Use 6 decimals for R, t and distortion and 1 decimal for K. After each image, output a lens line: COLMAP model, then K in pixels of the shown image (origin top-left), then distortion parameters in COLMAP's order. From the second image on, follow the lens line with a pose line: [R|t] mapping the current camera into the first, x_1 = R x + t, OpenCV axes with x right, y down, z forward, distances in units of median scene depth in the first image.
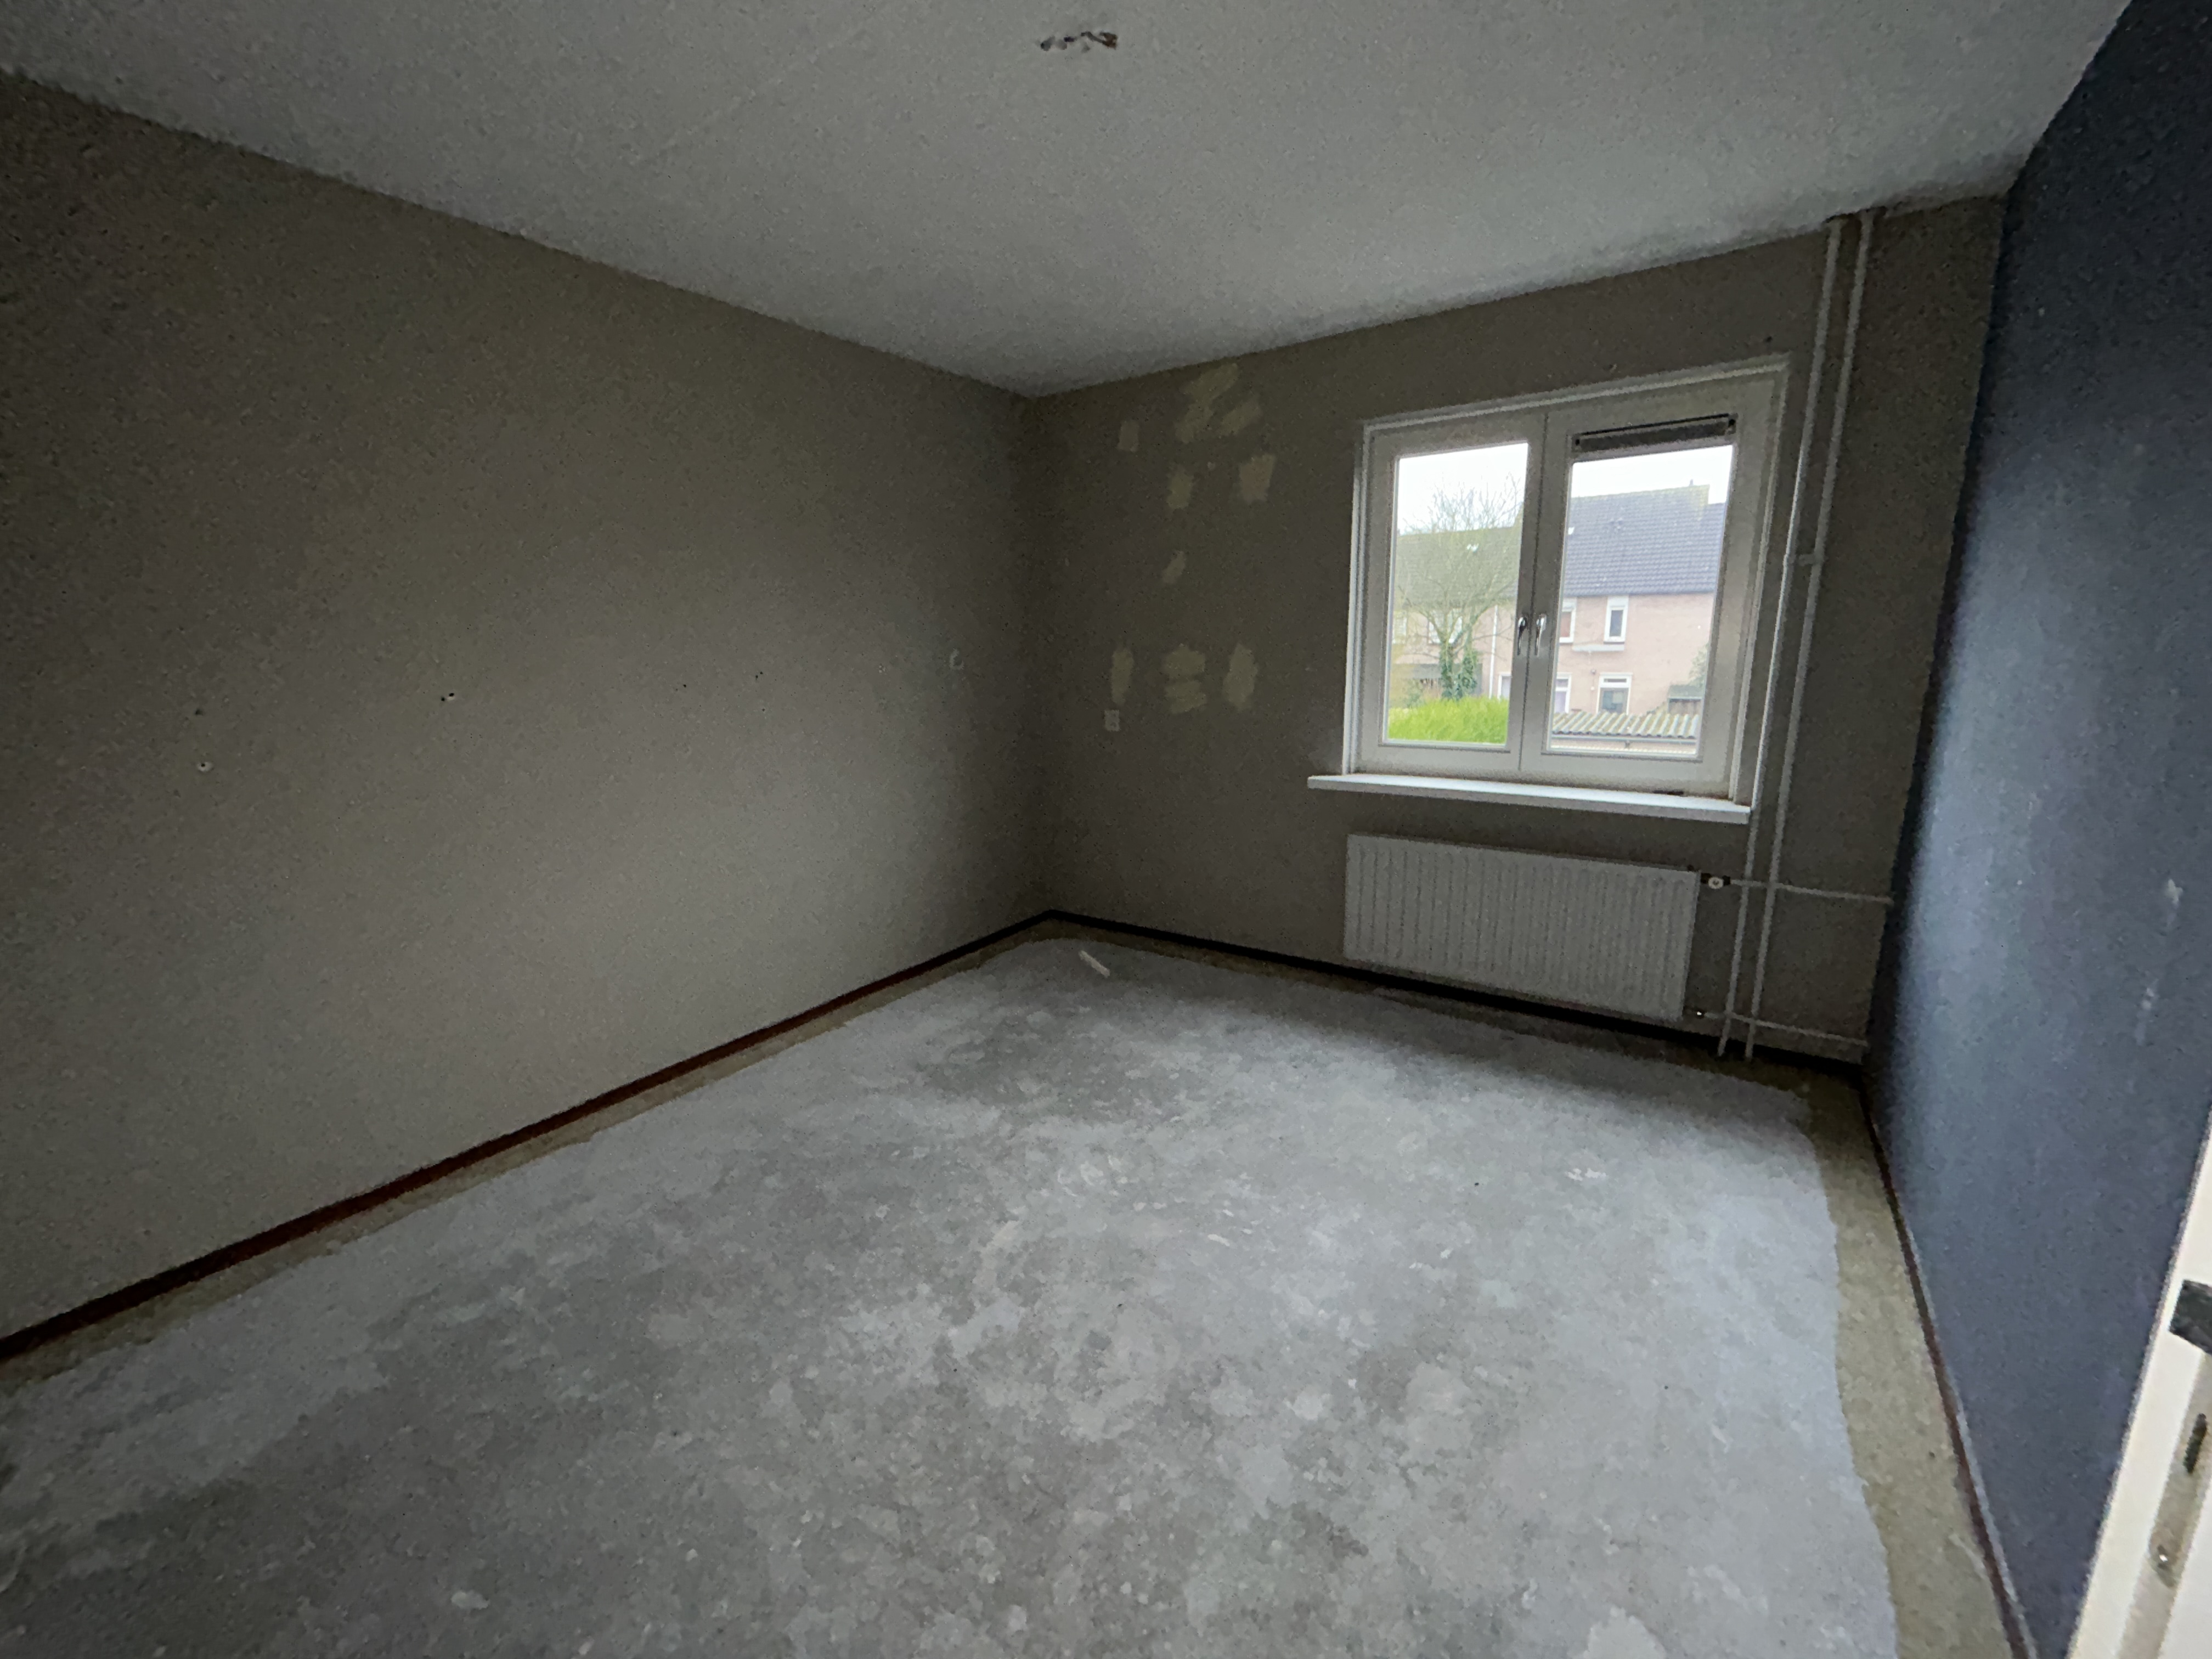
lens RADIAL K [[955.2, 0, 1102.5], [0, 955.2, 854.7], [0, 0, 1]] dist [0.000062, -0.000021]
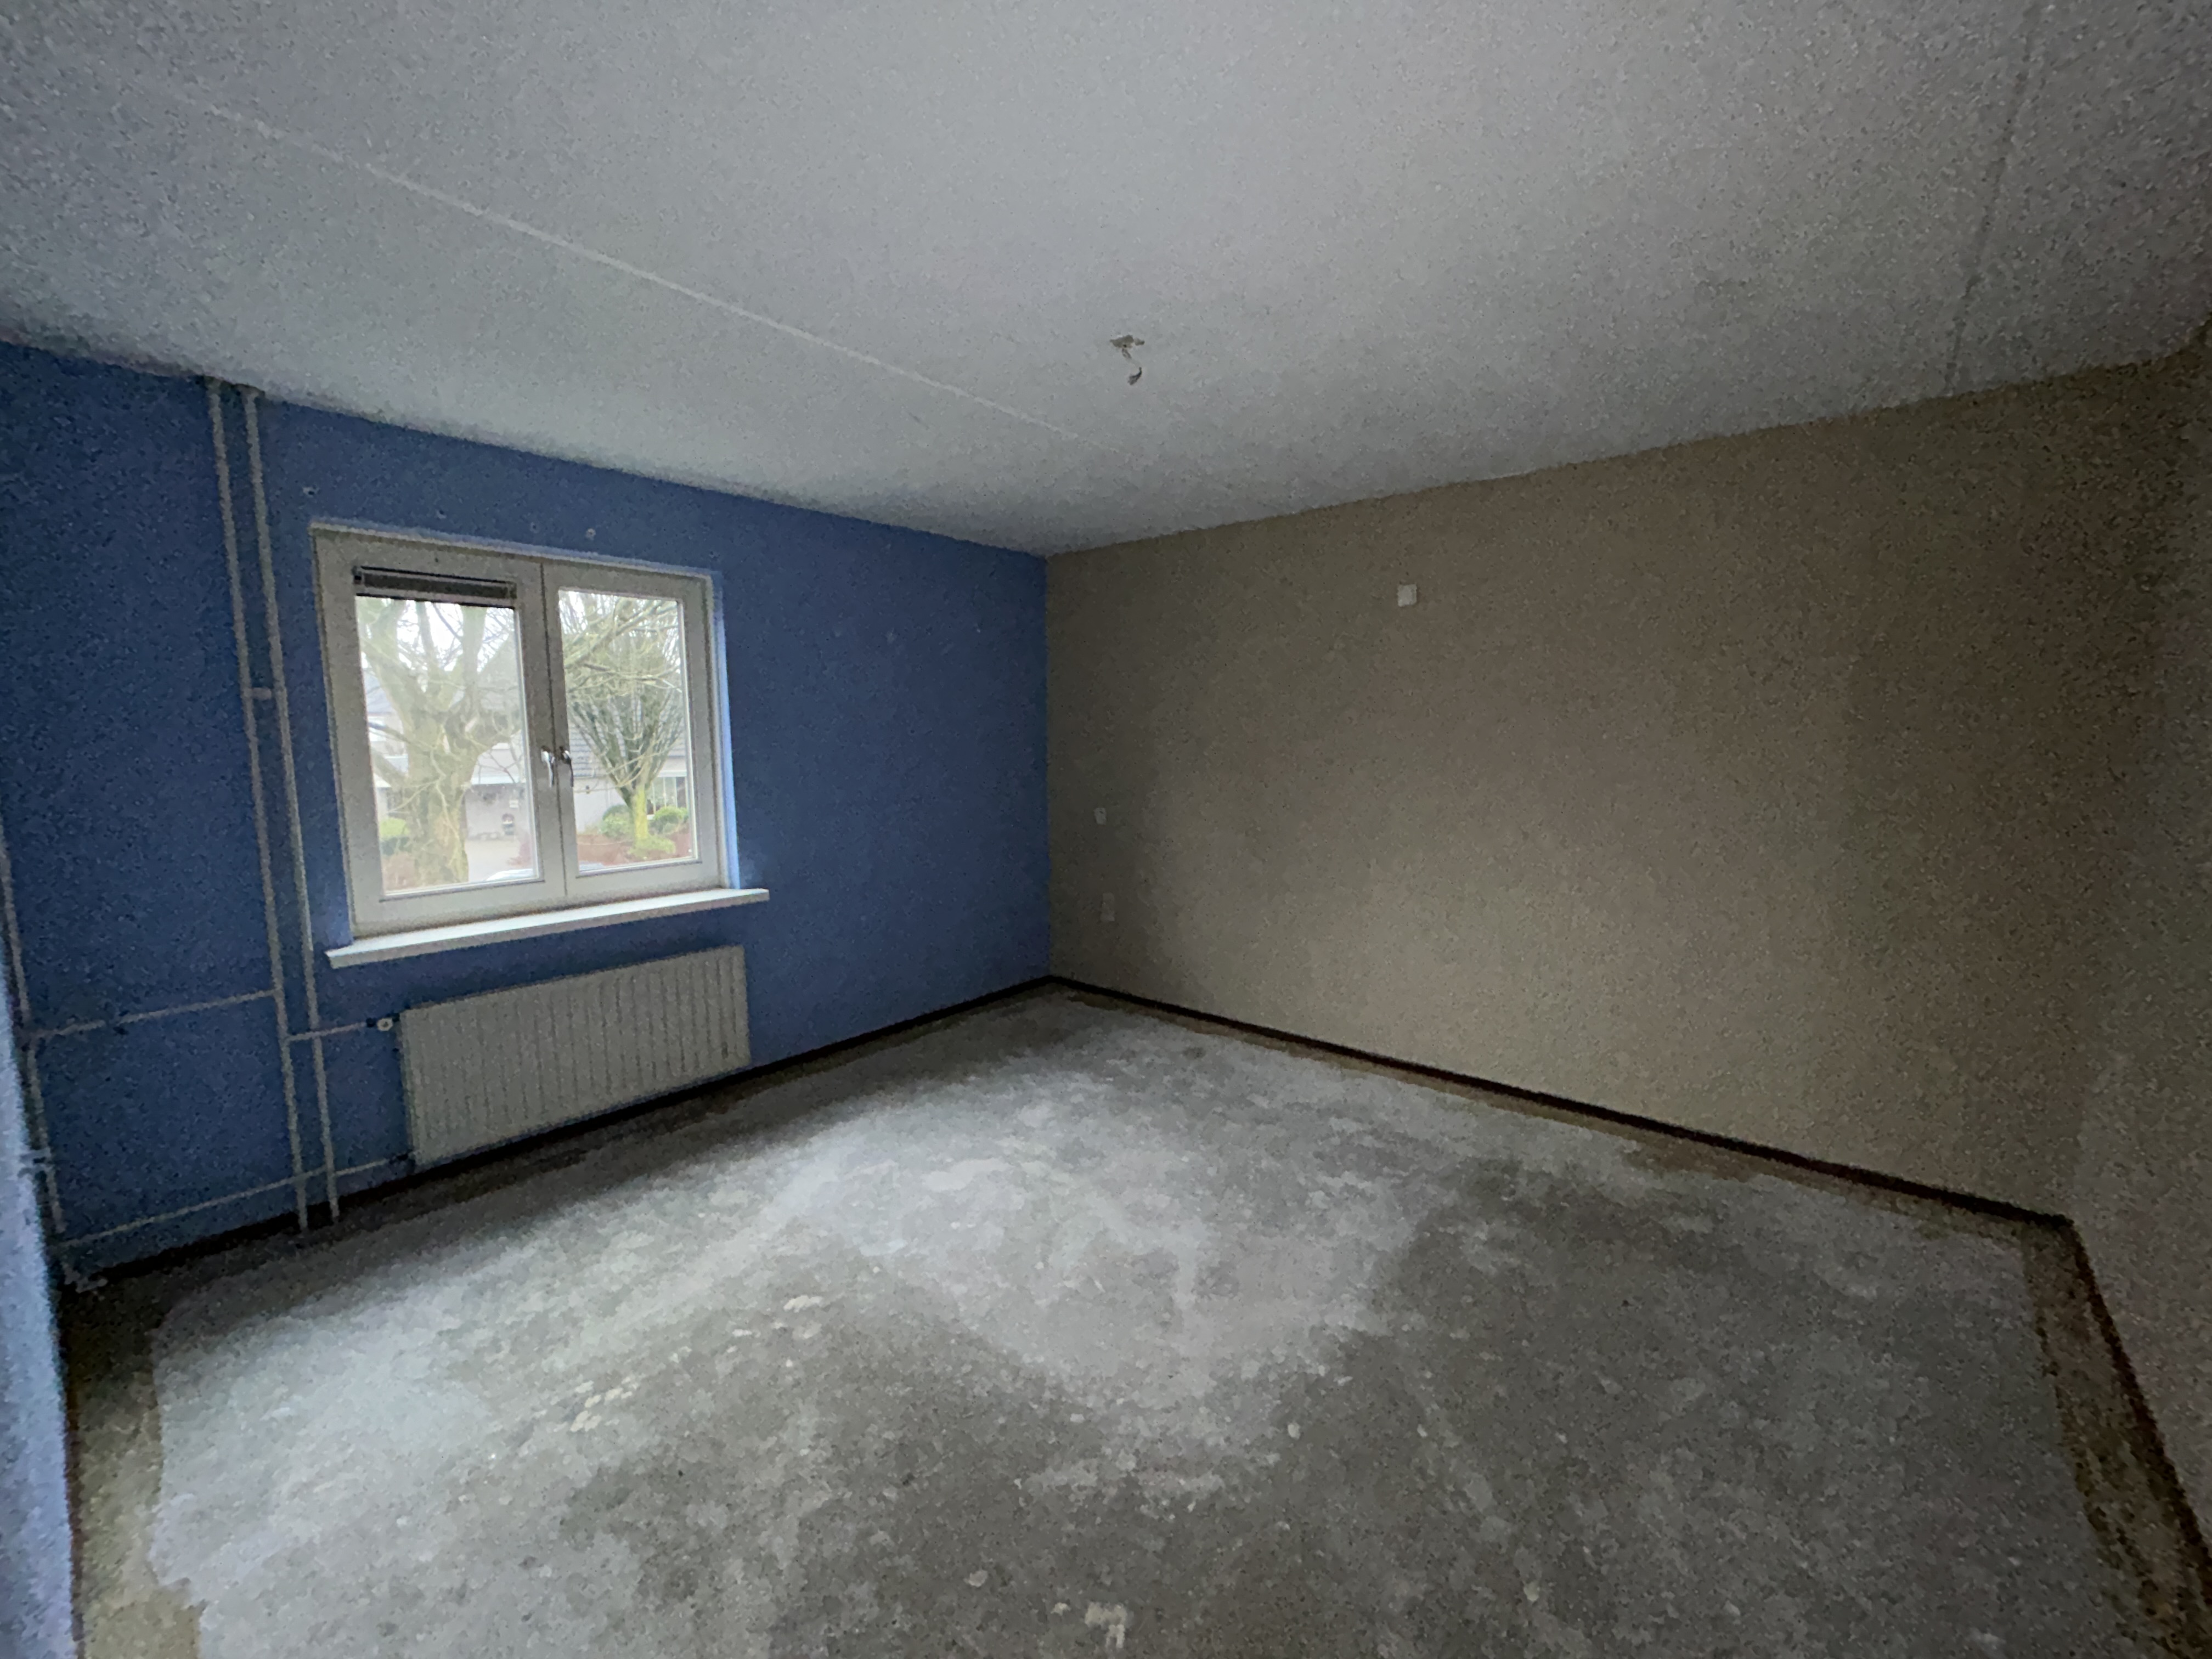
lens RADIAL K [[889.2, 0, 1106.0], [0, 889.2, 829.5], [0, 0, 1]] dist [-0.000456, -0.000040]
pose [[0.081997, -0.077481, 0.993616, -0.425838], [0.248164, 0.967159, 0.054938, -0.063051], [-0.965242, 0.242075, 0.098532, 0.314950]]
